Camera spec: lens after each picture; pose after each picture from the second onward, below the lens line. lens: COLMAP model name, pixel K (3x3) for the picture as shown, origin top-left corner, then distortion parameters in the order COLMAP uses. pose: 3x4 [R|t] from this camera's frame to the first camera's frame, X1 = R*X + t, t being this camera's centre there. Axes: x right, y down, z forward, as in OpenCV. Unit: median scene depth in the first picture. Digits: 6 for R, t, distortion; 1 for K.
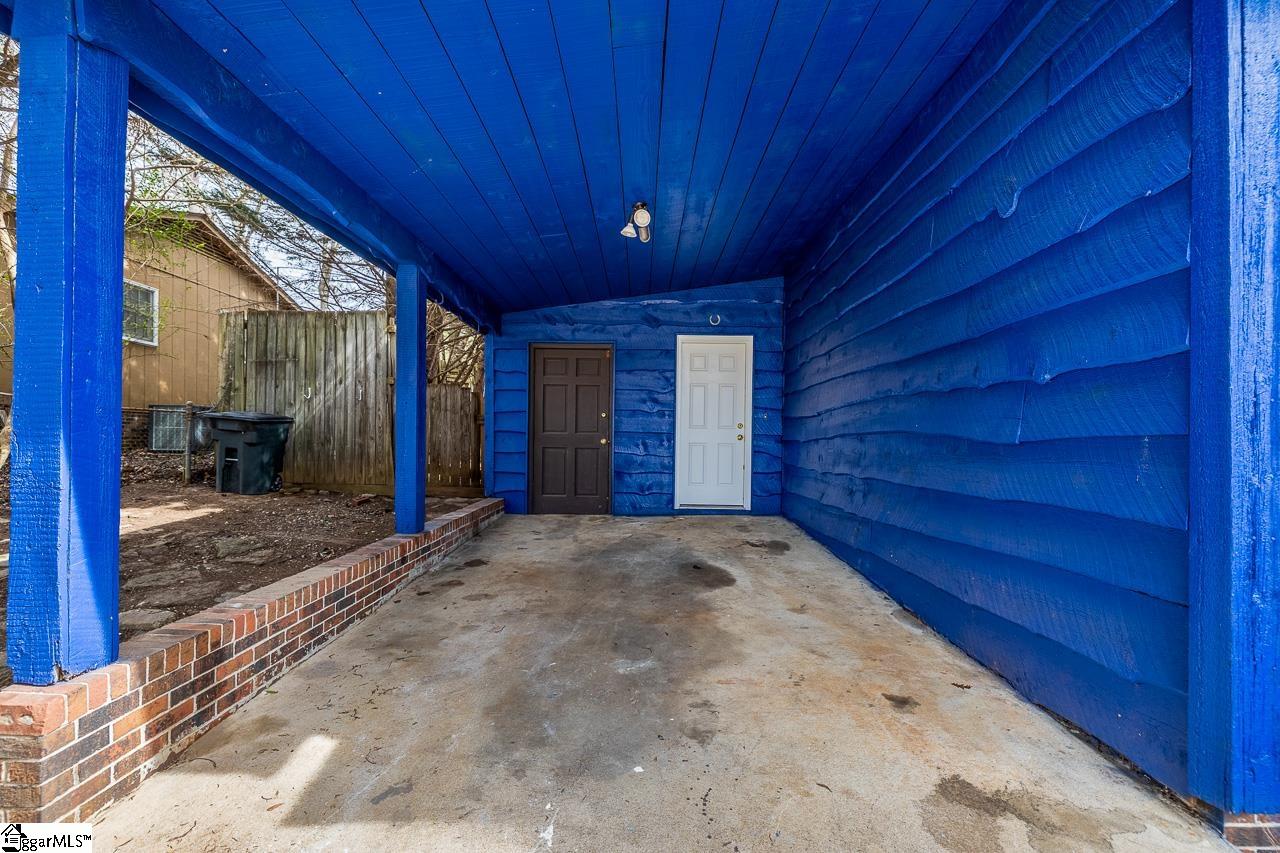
lens RADIAL K [[543.1, 0, 638.6], [0, 543.1, 433.7], [0, 0, 1]] dist [-0.003122, -0.000335]
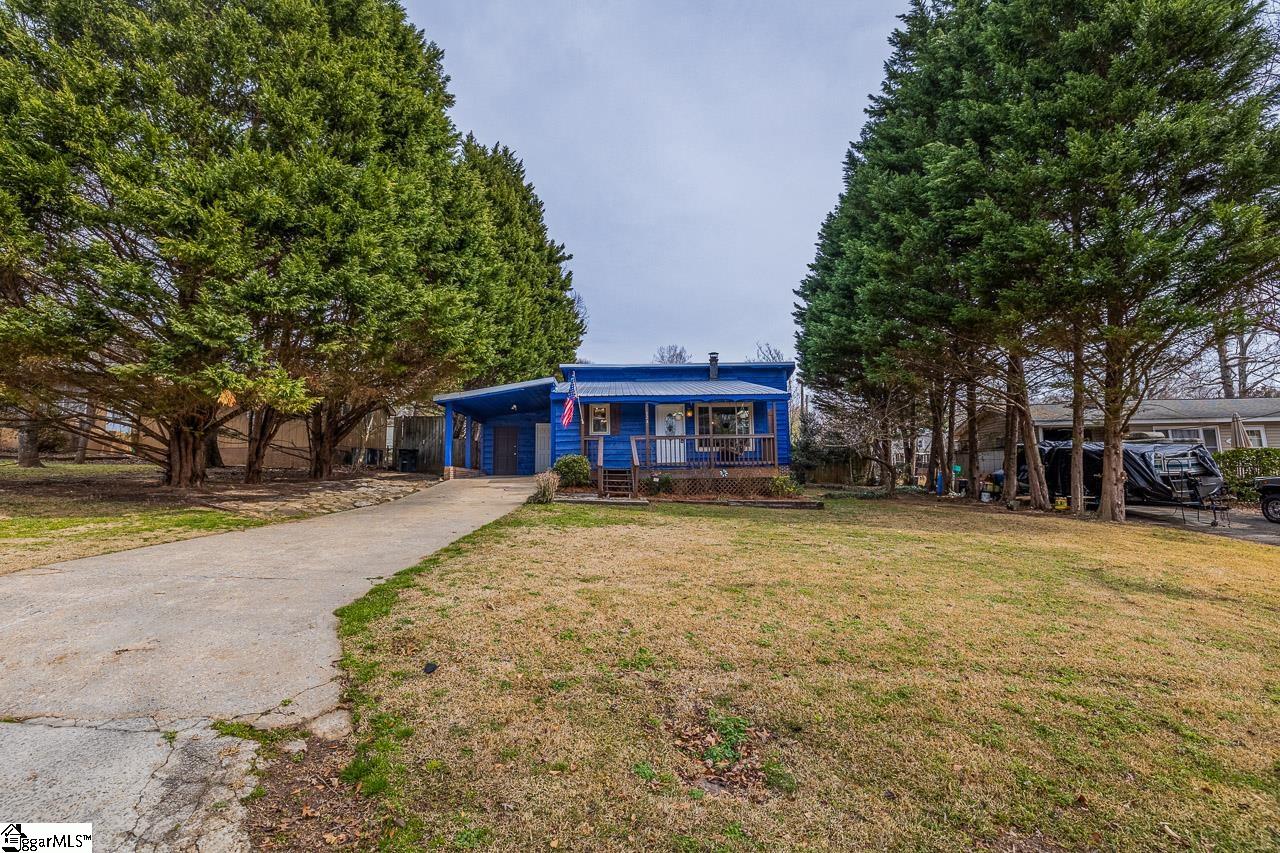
lens RADIAL K [[543.1, 0, 632.2], [0, 543.1, 416.3], [0, 0, 1]] dist [-0.003122, -0.000335]
pose [[0.999744, -0.018298, 0.013279, 0.589290], [0.019702, 0.993196, -0.114776, 0.171887], [-0.011088, 0.115009, 0.993303, -2.286627]]
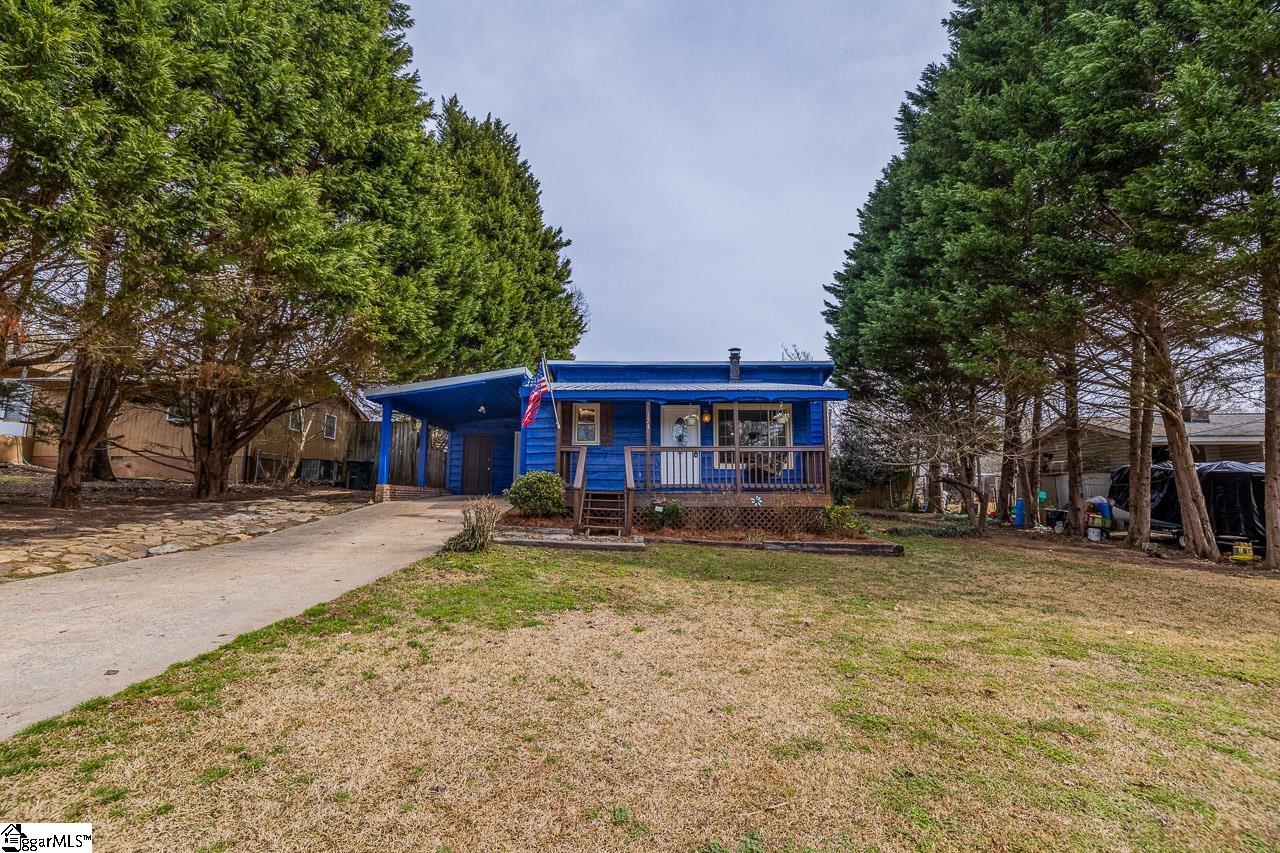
lens RADIAL K [[543.1, 0, 645.2], [0, 543.1, 431.1], [0, 0, 1]] dist [-0.003122, -0.000335]
pose [[0.999850, -0.004093, 0.016827, 0.641919], [0.006045, 0.993036, -0.117657, 0.142369], [-0.016229, 0.117741, 0.992912, -1.683740]]
